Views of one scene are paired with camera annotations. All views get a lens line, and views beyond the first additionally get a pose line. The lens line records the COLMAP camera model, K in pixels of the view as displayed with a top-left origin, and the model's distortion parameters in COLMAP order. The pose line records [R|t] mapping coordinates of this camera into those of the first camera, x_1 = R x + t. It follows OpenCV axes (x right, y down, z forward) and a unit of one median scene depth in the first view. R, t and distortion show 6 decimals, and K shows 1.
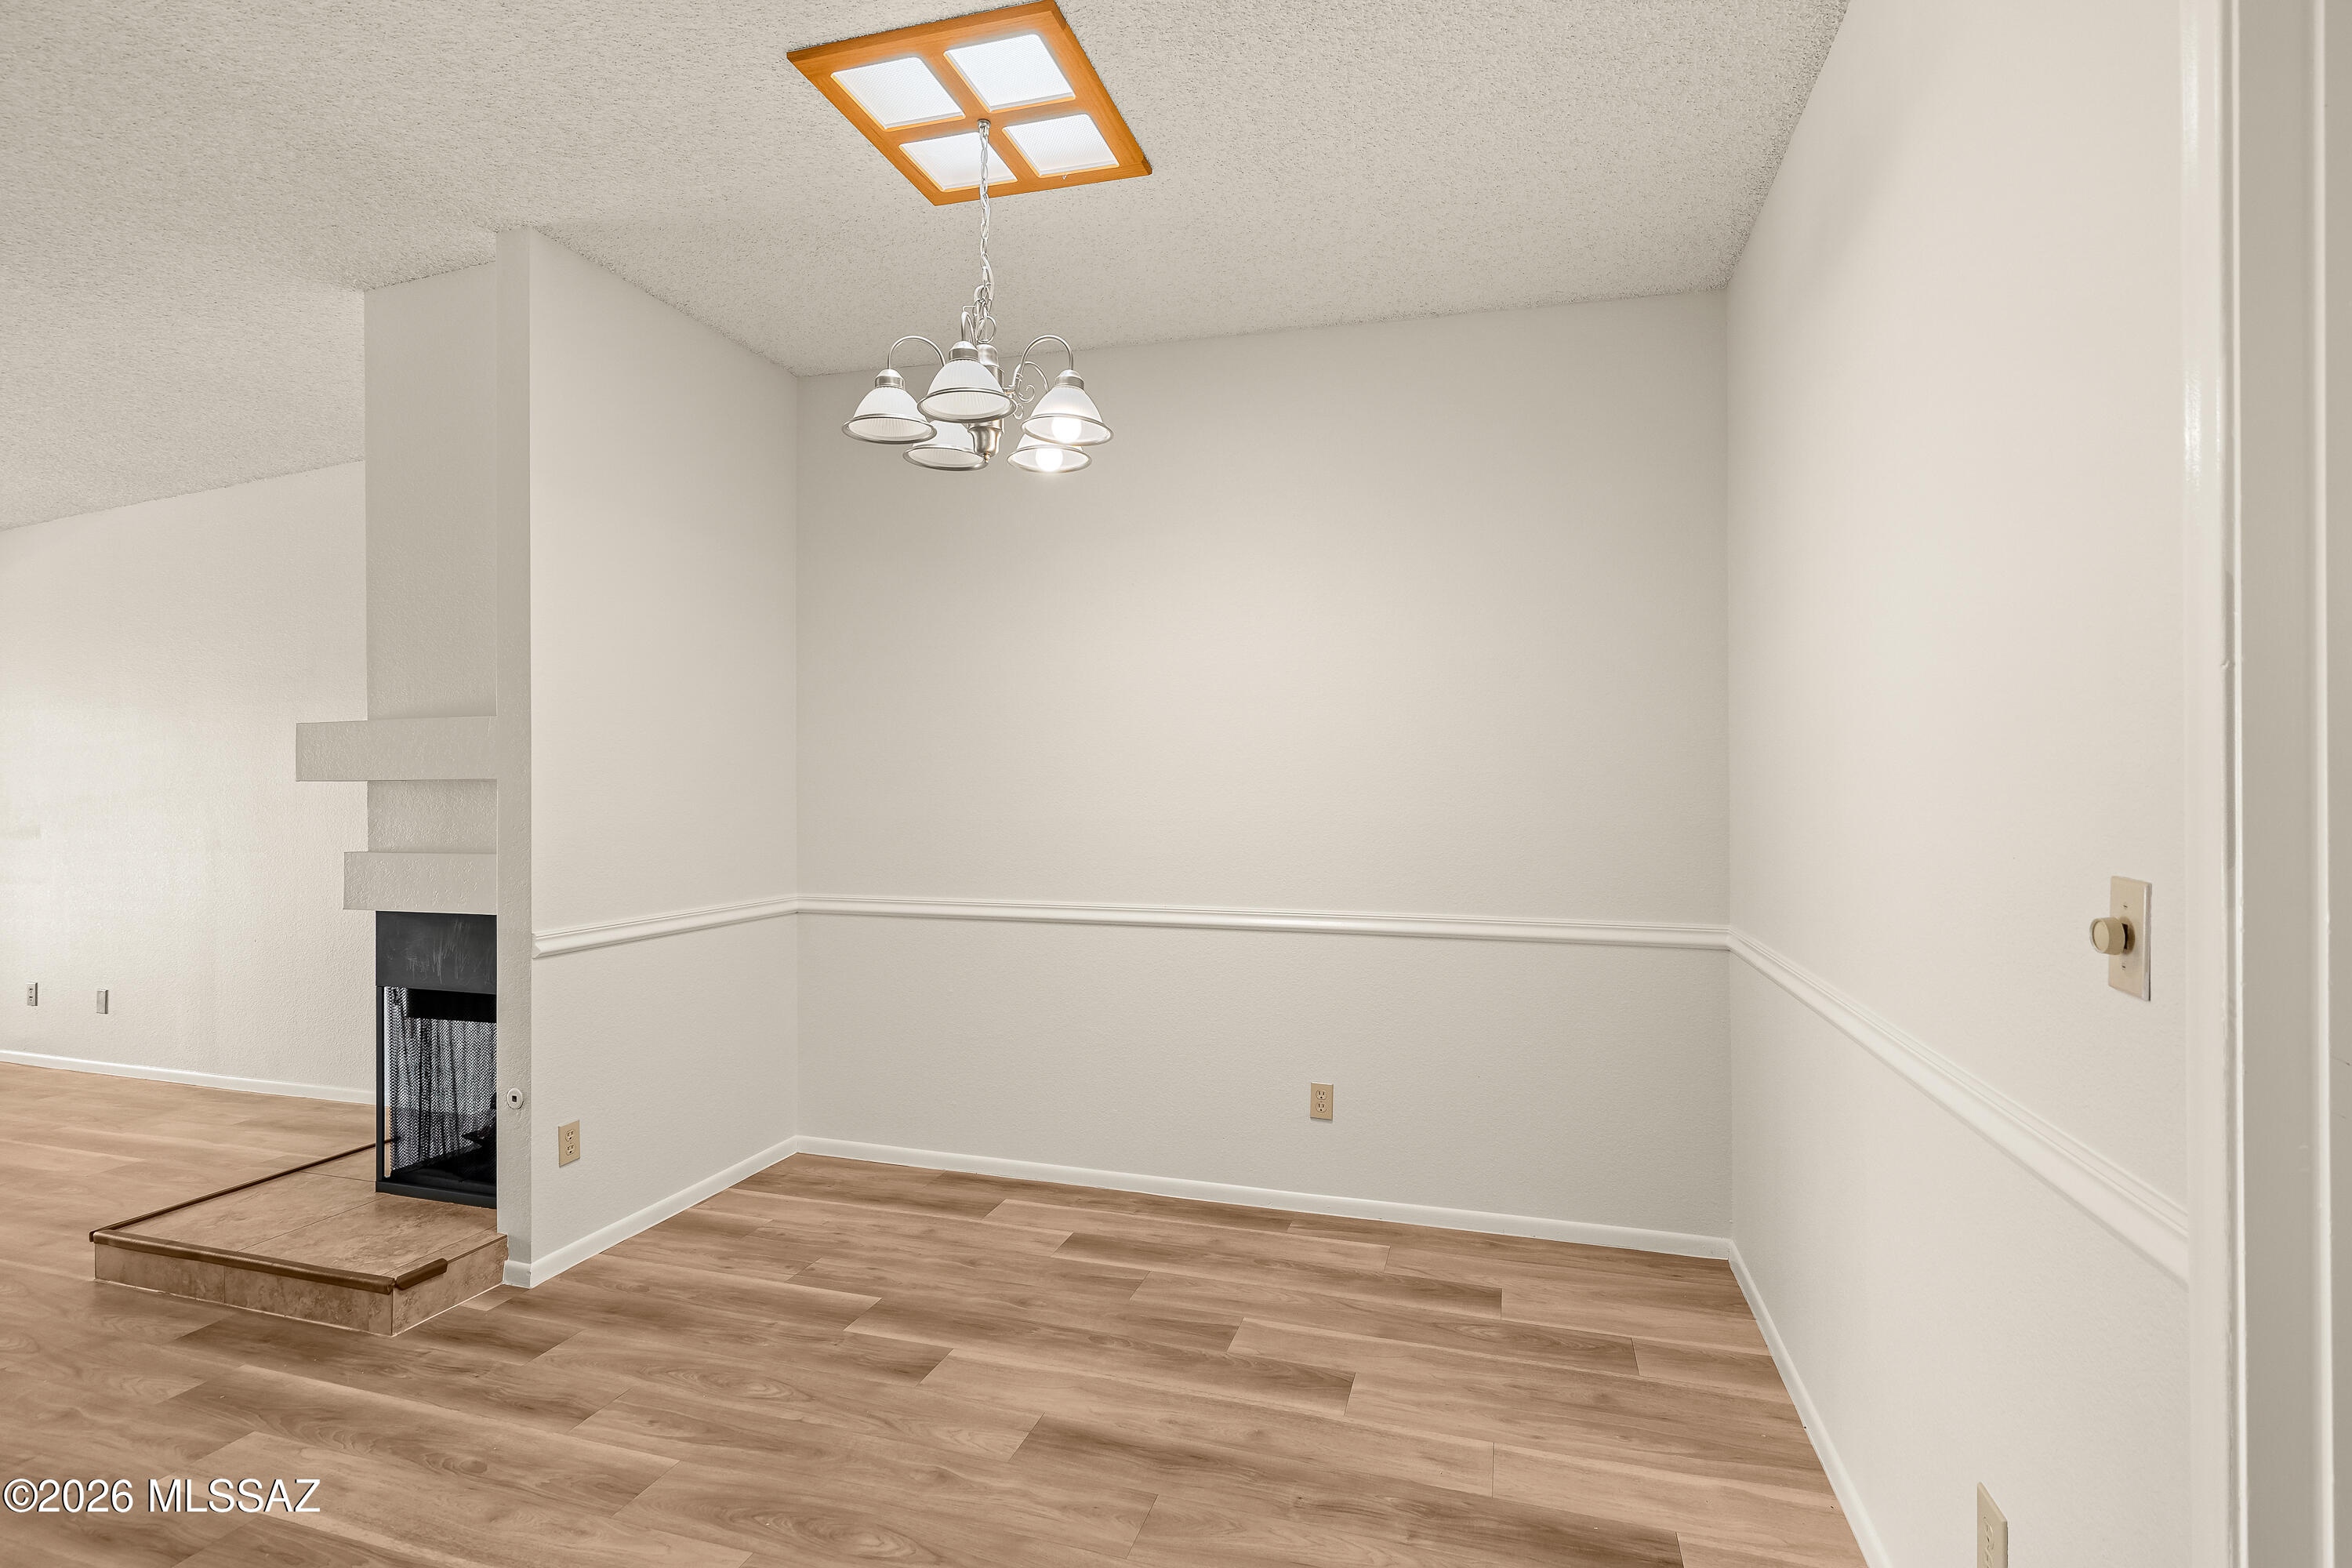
lens RADIAL K [[1086.5, 0, 1176.0], [0, 1086.5, 784.0], [0, 0, 1]] dist [-0.002447, 0.000394]
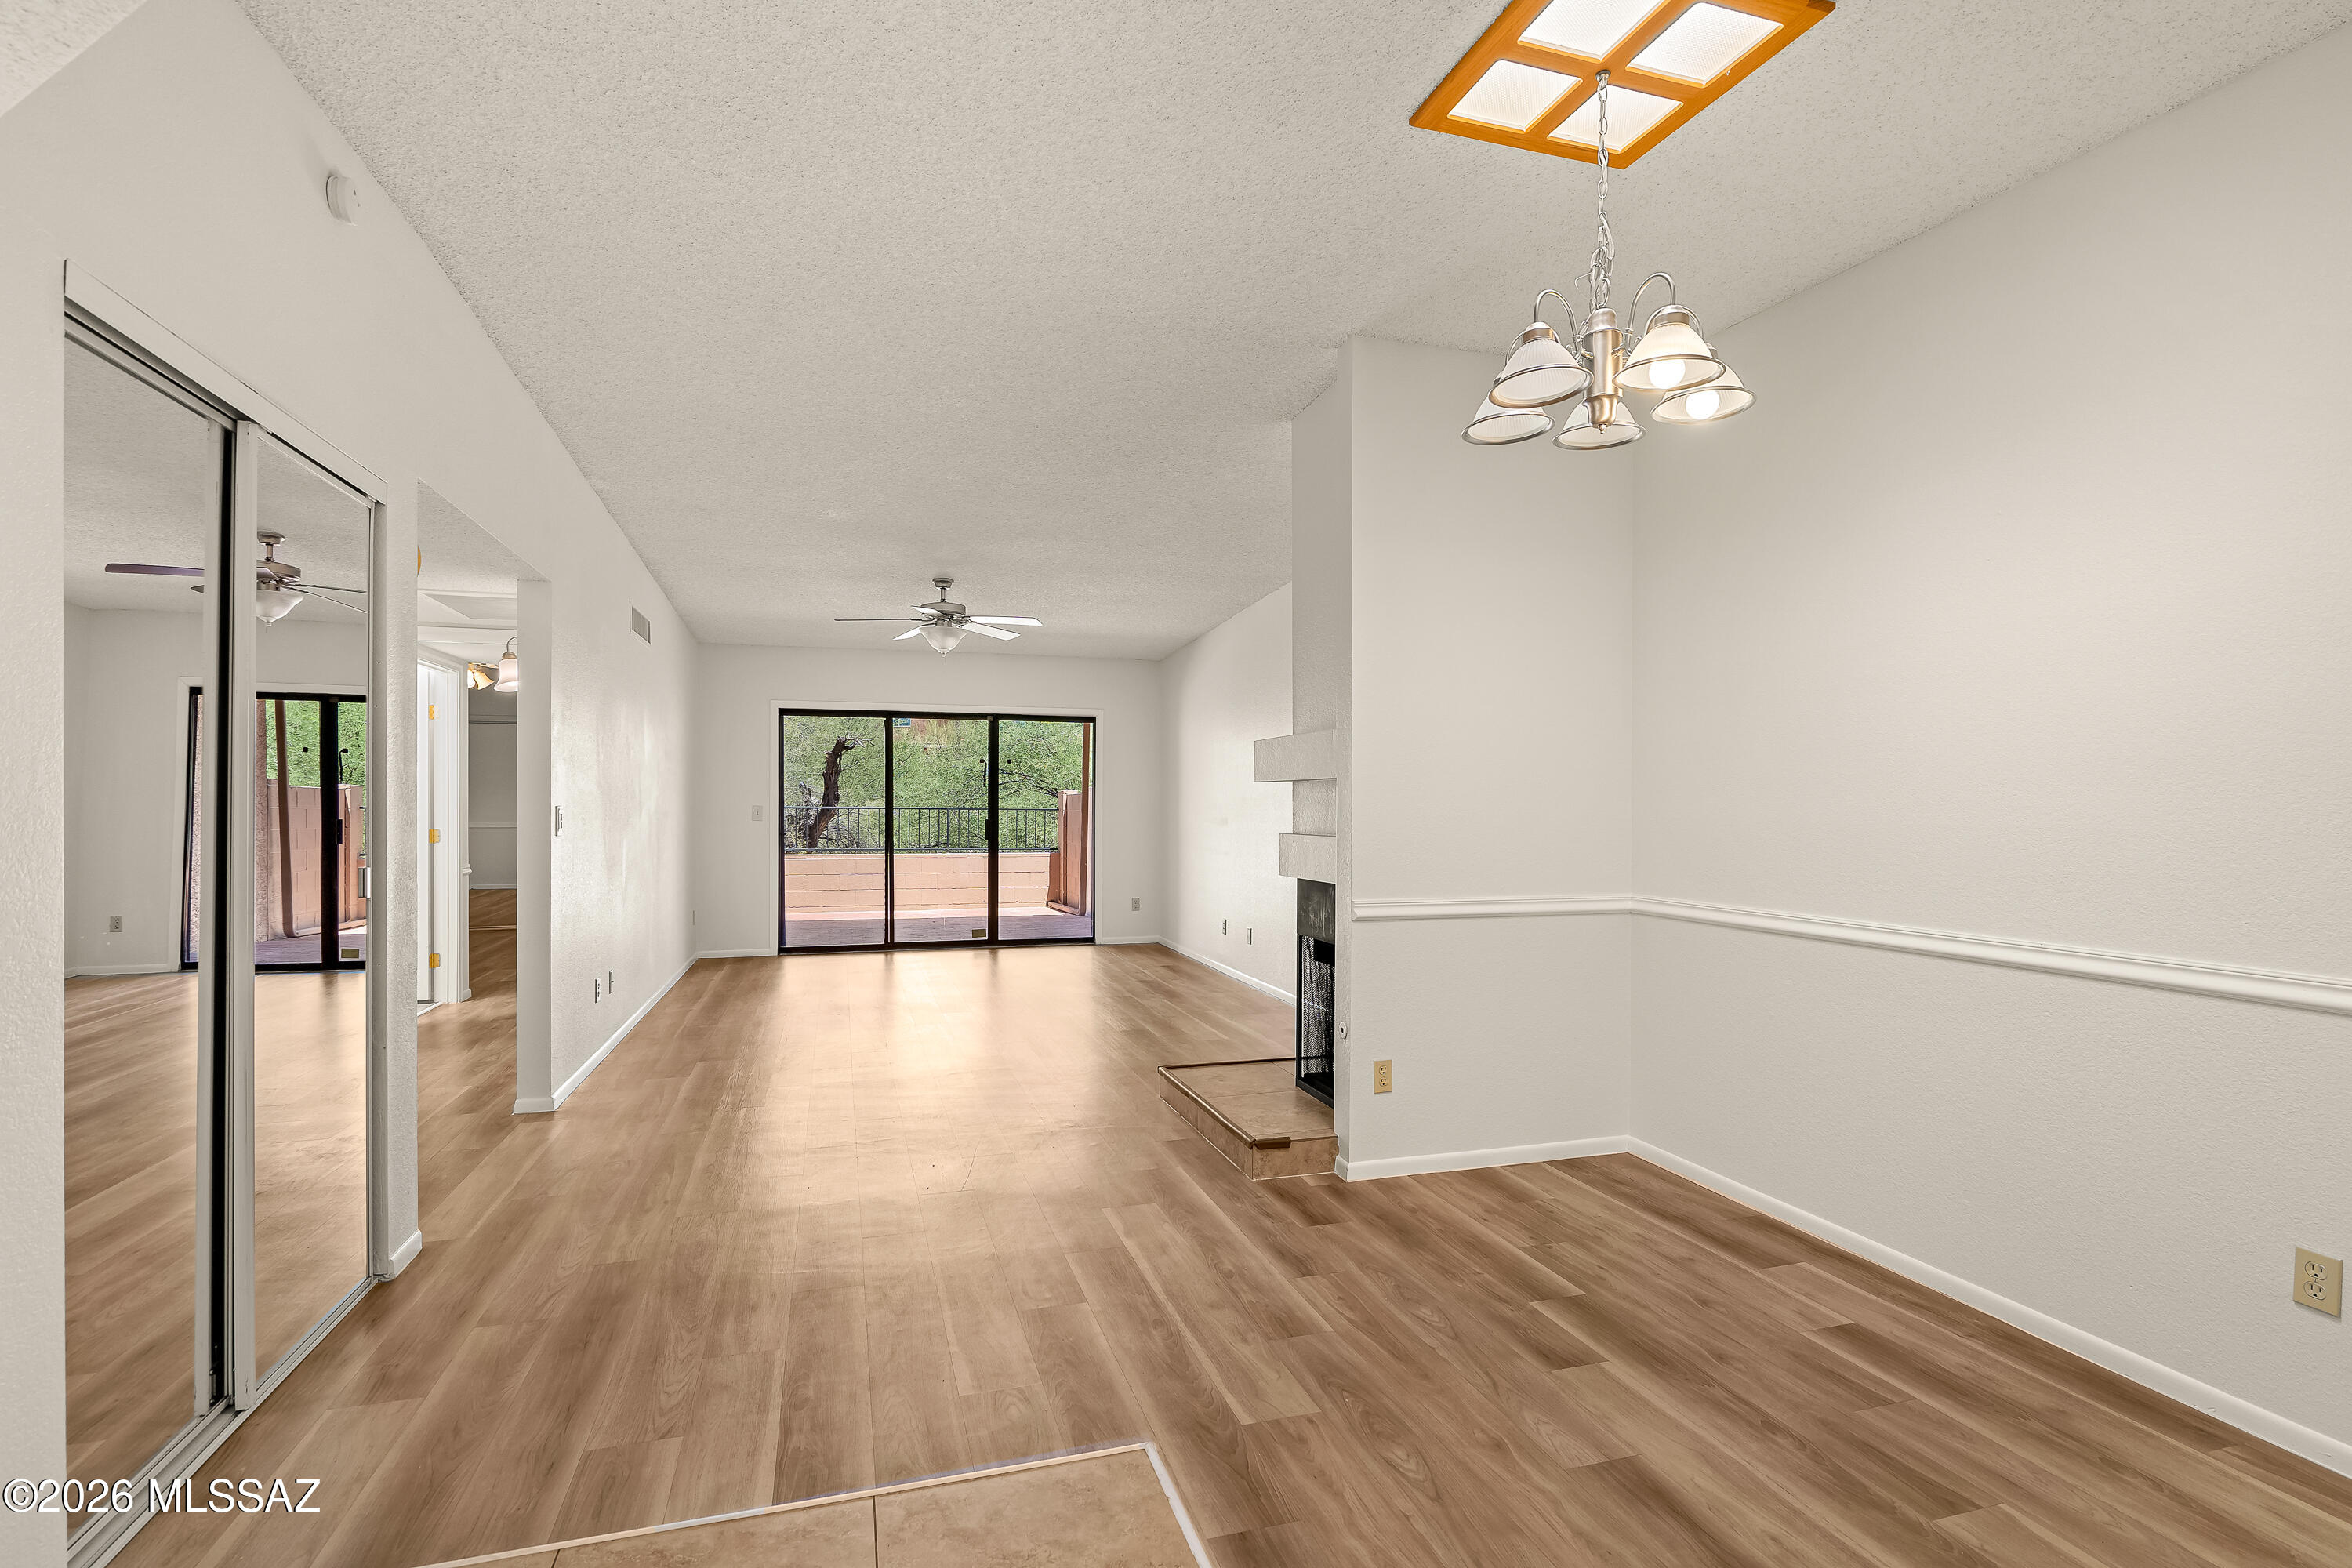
lens RADIAL K [[1088.1, 0, 1165.0], [0, 1088.1, 807.2], [0, 0, 1]] dist [0.000906, 0.000589]
pose [[0.558501, 0.009162, -0.829453, 0.334352], [-0.003575, 0.999956, 0.008638, 0.020439], [0.829496, -0.001859, 0.558510, 0.122868]]
